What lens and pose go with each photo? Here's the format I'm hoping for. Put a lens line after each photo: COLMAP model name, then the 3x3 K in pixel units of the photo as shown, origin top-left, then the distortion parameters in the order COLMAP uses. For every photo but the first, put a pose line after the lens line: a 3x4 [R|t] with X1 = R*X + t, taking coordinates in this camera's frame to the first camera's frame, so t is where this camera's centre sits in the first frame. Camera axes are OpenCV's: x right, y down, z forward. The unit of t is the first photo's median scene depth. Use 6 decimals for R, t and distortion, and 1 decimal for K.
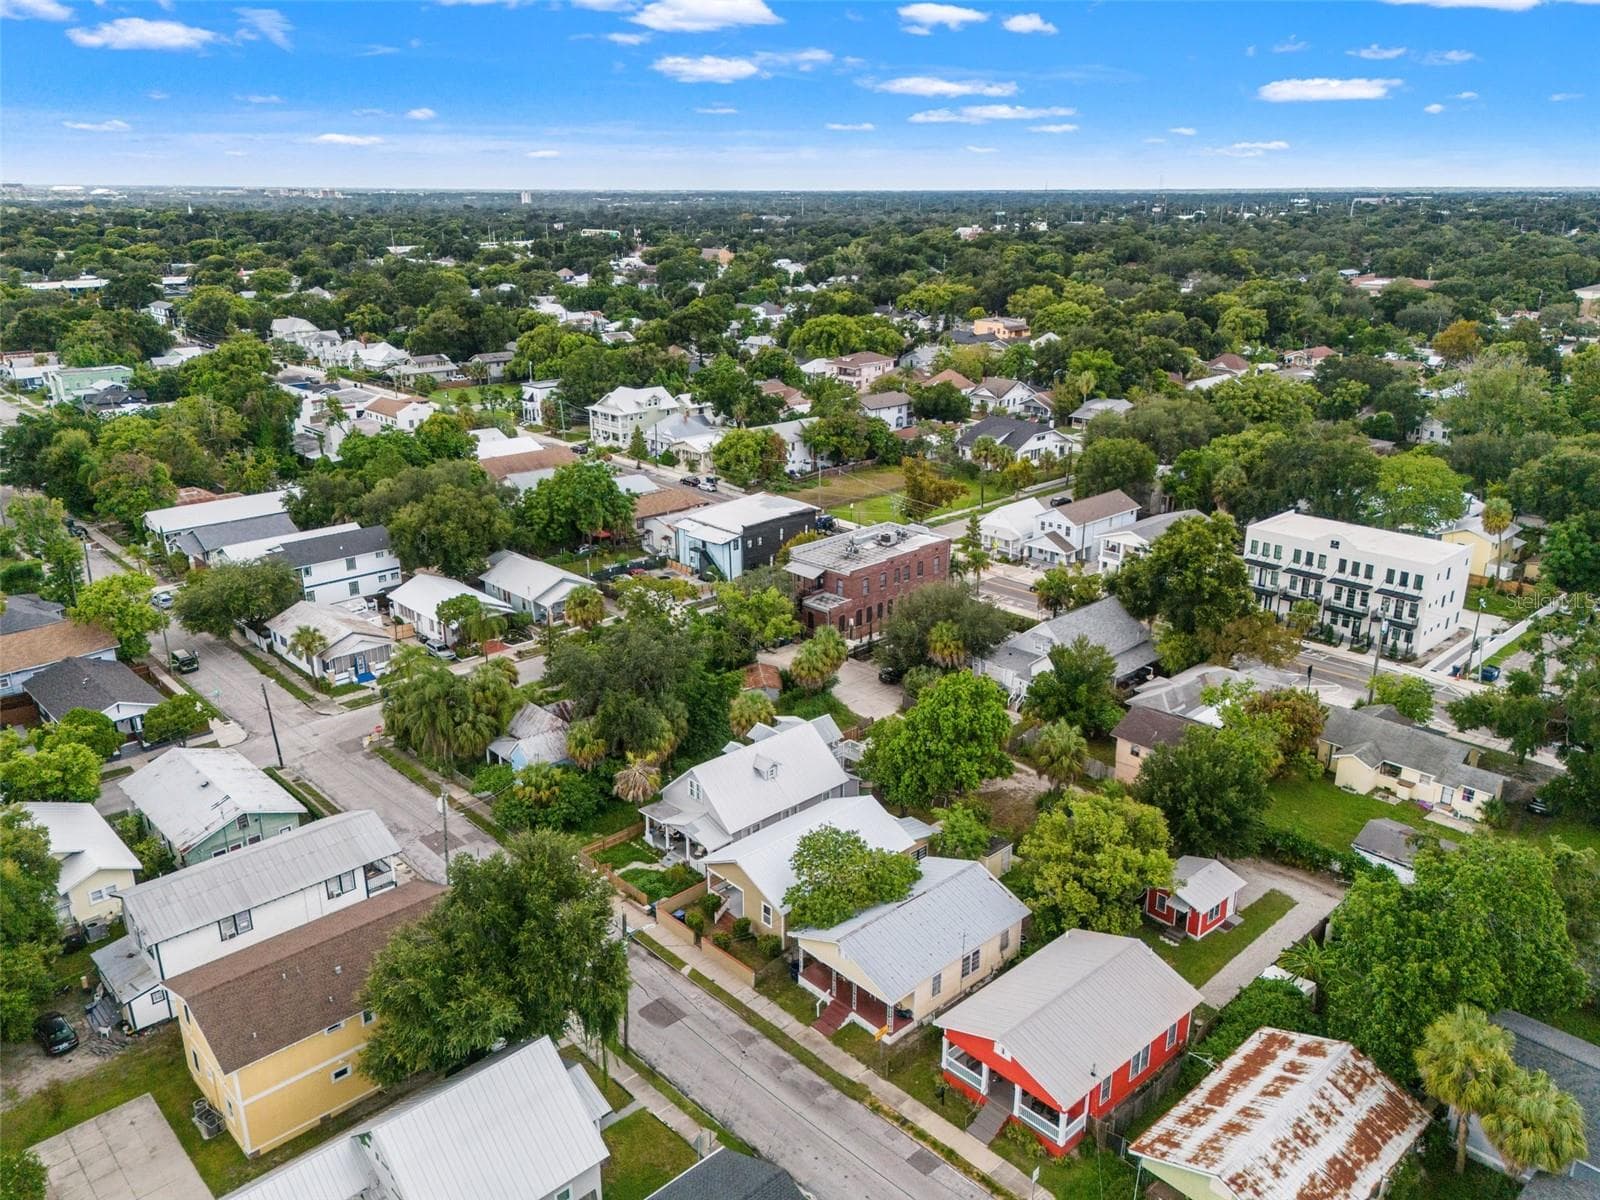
lens RADIAL K [[1190.6, 0, 800.0], [0, 1190.6, 600.0], [0, 0, 1]] dist [-0.001969, -0.000891]
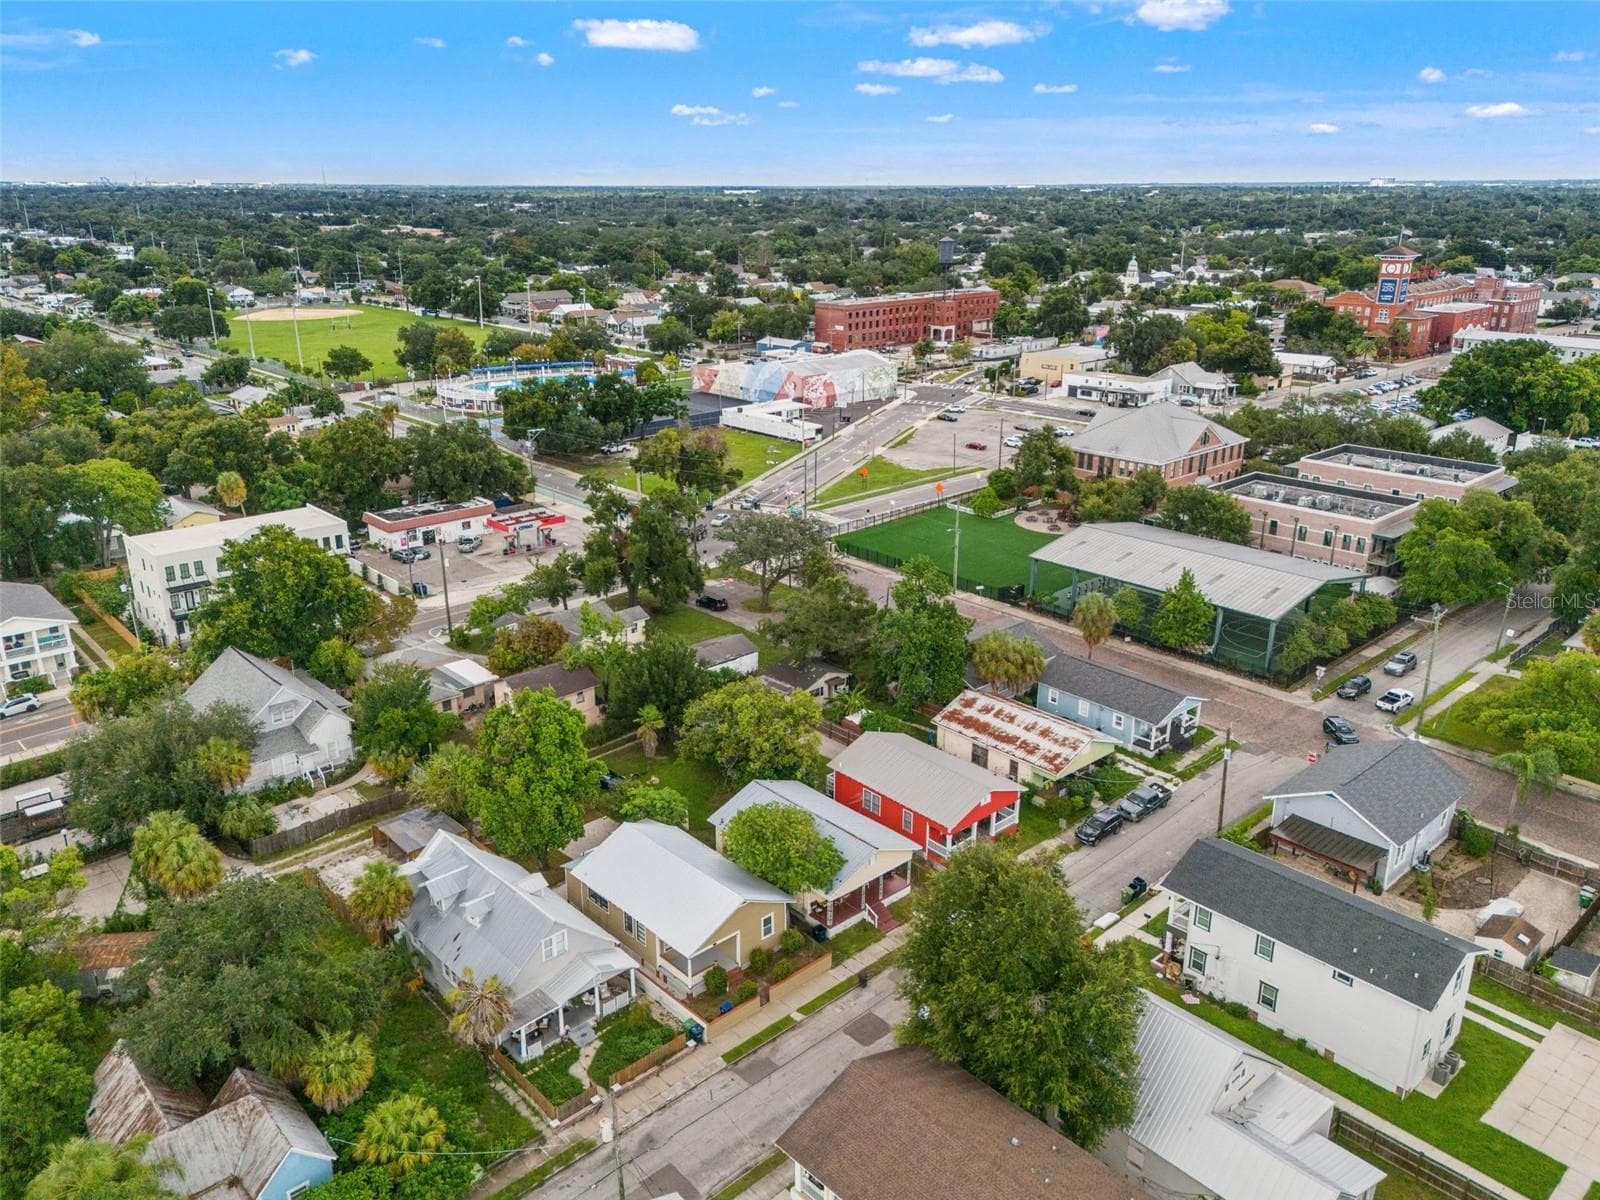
lens RADIAL K [[1190.6, 0, 800.0], [0, 1190.6, 600.0], [0, 0, 1]] dist [-0.001969, -0.000891]
pose [[0.017529, -0.335184, 0.941990, -1.002769], [0.330708, 0.891050, 0.310905, -0.314344], [-0.943570, 0.306074, 0.126468, 0.899219]]
